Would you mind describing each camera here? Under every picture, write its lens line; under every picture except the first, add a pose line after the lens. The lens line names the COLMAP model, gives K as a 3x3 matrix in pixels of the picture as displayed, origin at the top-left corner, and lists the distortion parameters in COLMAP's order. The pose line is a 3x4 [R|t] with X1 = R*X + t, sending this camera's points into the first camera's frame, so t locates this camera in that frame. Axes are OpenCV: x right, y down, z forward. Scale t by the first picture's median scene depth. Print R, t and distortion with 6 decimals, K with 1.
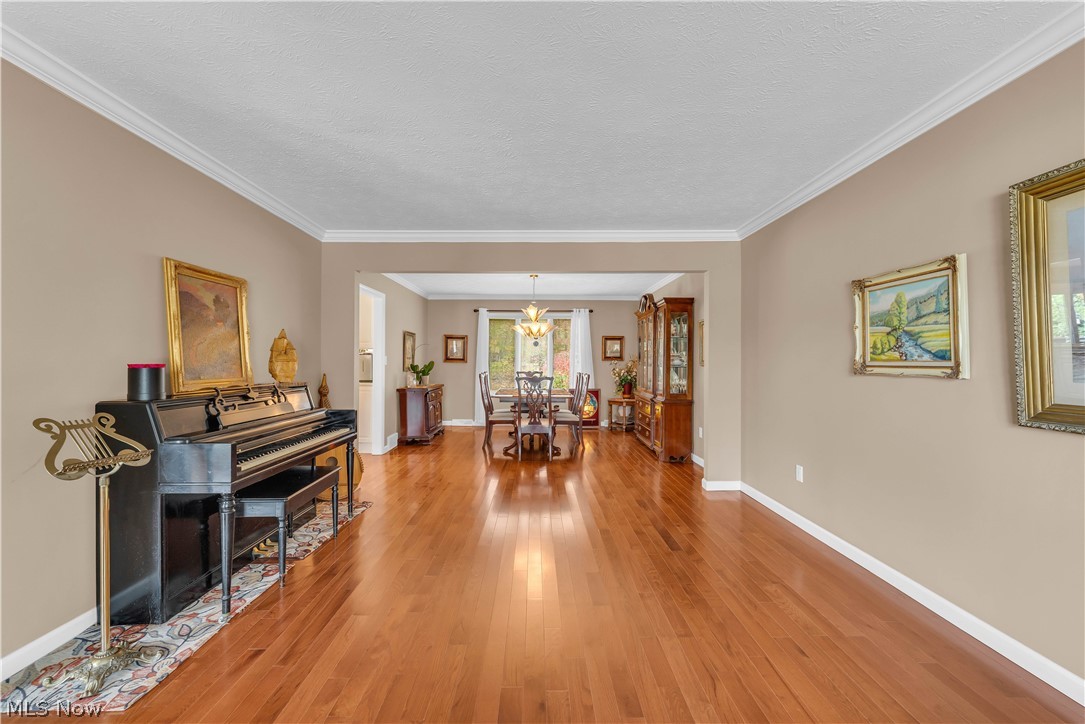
lens RADIAL K [[443.9, 0, 538.1], [0, 443.9, 360.3], [0, 0, 1]] dist [-0.000922, -0.000127]
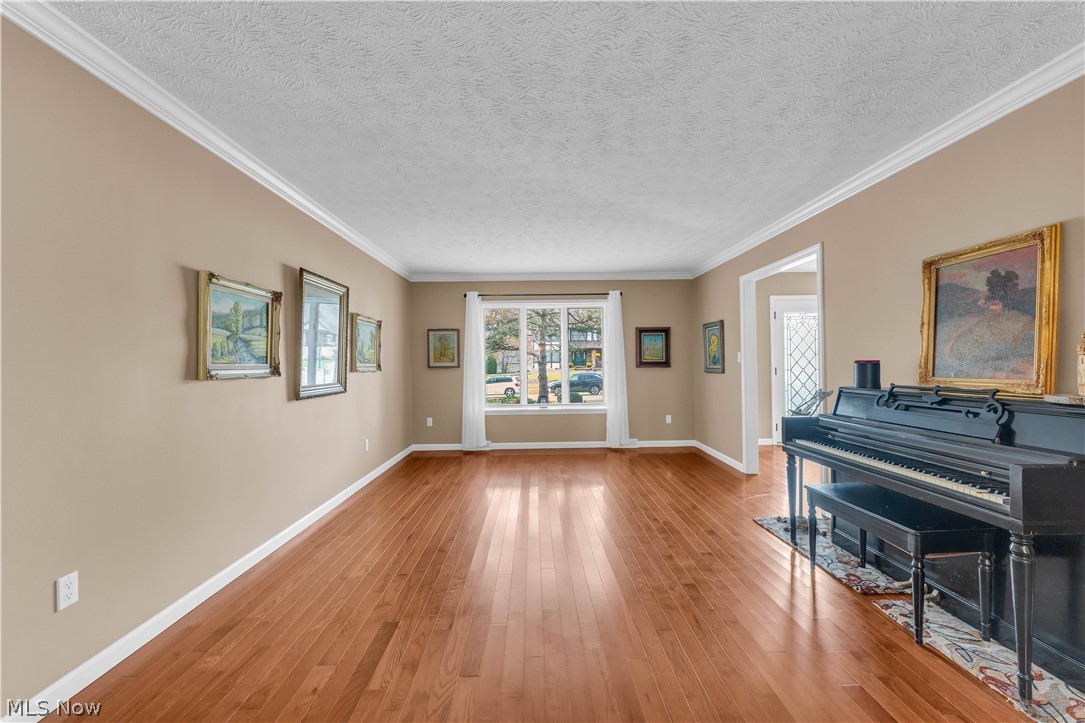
lens RADIAL K [[443.9, 0, 545.1], [0, 443.9, 362.4], [0, 0, 1]] dist [-0.000922, -0.000127]
pose [[-0.999735, 0.011257, -0.020067, 0.087750], [0.011392, 0.999913, -0.006628, 0.012461], [0.019991, -0.006855, -0.999777, 2.122573]]
